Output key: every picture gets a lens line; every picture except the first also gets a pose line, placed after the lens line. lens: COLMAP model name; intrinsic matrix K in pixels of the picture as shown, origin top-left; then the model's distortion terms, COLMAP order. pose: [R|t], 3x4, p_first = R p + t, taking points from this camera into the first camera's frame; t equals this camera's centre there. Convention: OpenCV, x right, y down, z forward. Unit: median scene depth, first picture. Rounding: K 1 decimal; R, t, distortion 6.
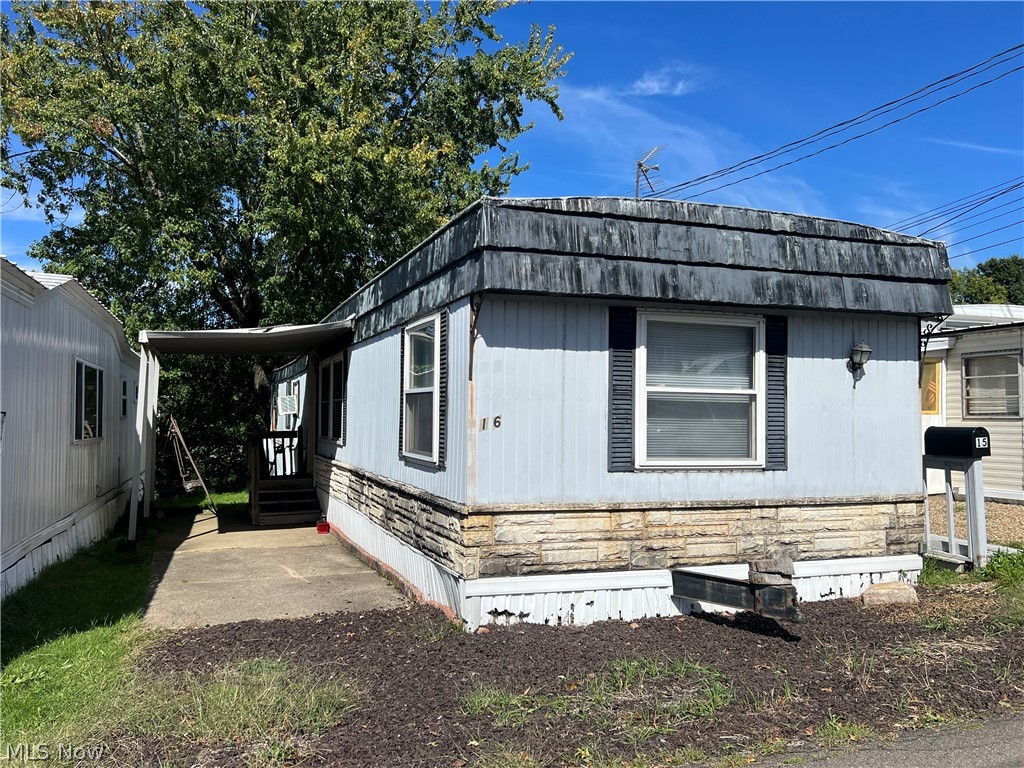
lens RADIAL K [[872.3, 0, 510.4], [0, 872.3, 380.4], [0, 0, 1]] dist [0.069723, -0.016021]
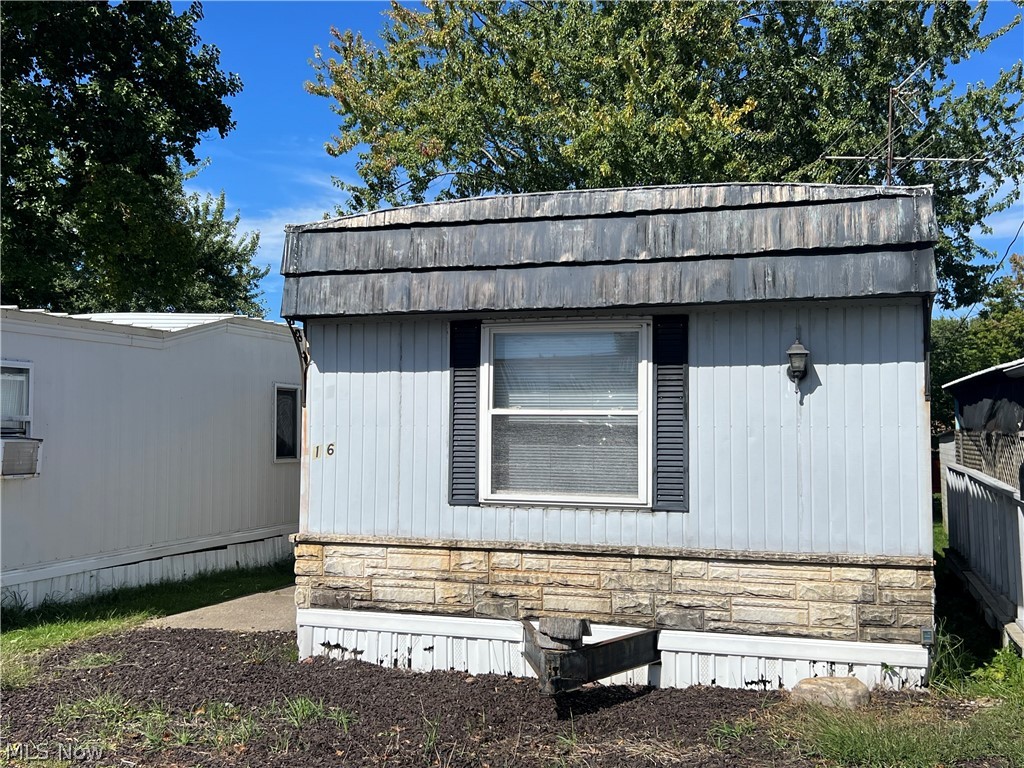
lens RADIAL K [[1029.5, 0, 513.7], [0, 1029.5, 384.6], [0, 0, 1]] dist [0.111846, 0.000000]
pose [[0.800006, -0.030571, -0.599213, 0.792405], [0.029341, 0.999500, -0.011819, -0.004732], [0.599274, -0.008126, 0.800502, 0.186221]]
